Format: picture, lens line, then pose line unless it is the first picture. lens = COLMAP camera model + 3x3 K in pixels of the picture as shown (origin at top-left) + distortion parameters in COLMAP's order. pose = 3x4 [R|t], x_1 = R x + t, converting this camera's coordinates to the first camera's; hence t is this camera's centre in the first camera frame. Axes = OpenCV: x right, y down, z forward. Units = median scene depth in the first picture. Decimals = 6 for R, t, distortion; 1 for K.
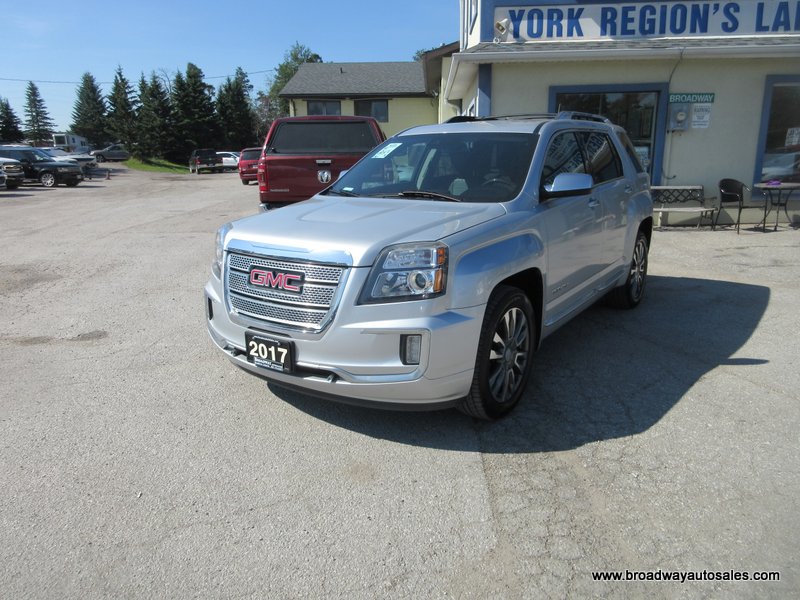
lens RADIAL K [[601.1, 0, 401.6], [0, 601.1, 300.0], [0, 0, 1]] dist [0.020754, -0.016819]
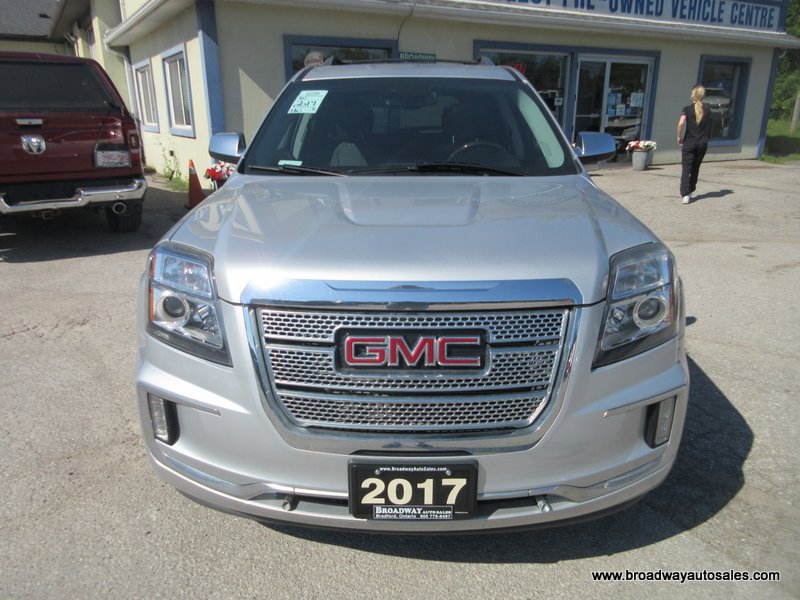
lens RADIAL K [[601.1, 0, 399.5], [0, 601.1, 301.7], [0, 0, 1]] dist [0.020754, -0.016819]
pose [[0.832942, -0.160334, 0.529623, -0.368483], [0.128212, 0.986977, 0.097151, -0.095838], [-0.538303, -0.013017, 0.842651, 0.444749]]
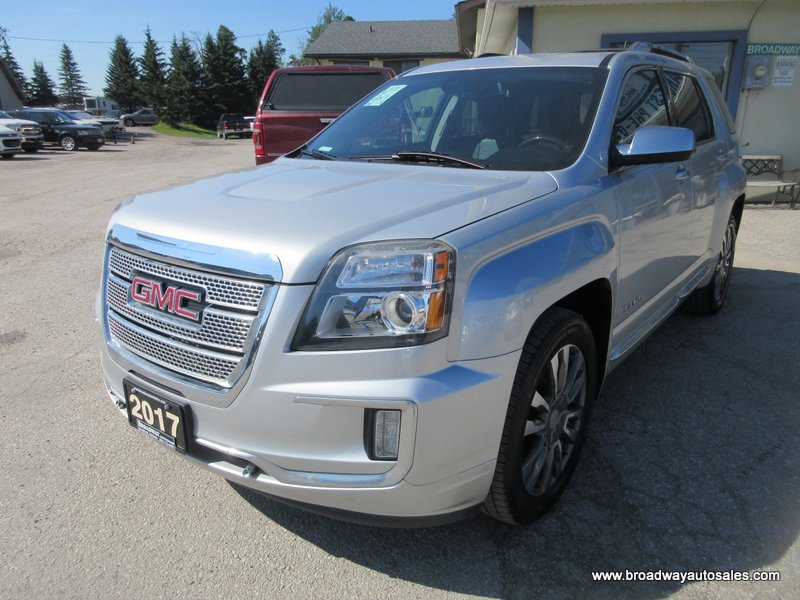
lens RADIAL K [[601.1, 0, 400.7], [0, 601.1, 301.2], [0, 0, 1]] dist [0.020754, -0.016819]
pose [[0.998392, 0.024077, -0.051320, 0.041095], [-0.021394, 0.998408, 0.052192, -0.050216], [0.052495, -0.051010, 0.997318, 0.320353]]
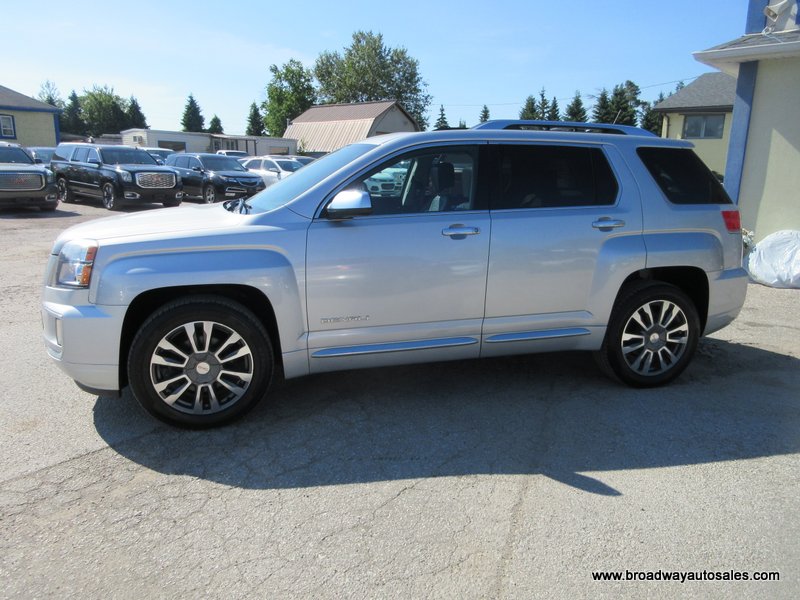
lens RADIAL K [[601.1, 0, 397.6], [0, 601.1, 303.2], [0, 0, 1]] dist [0.020754, -0.016819]
pose [[0.770803, 0.167037, -0.614785, 0.847905], [-0.180731, 0.982702, 0.040403, -0.092289], [0.610900, 0.079968, 0.787659, 0.350837]]
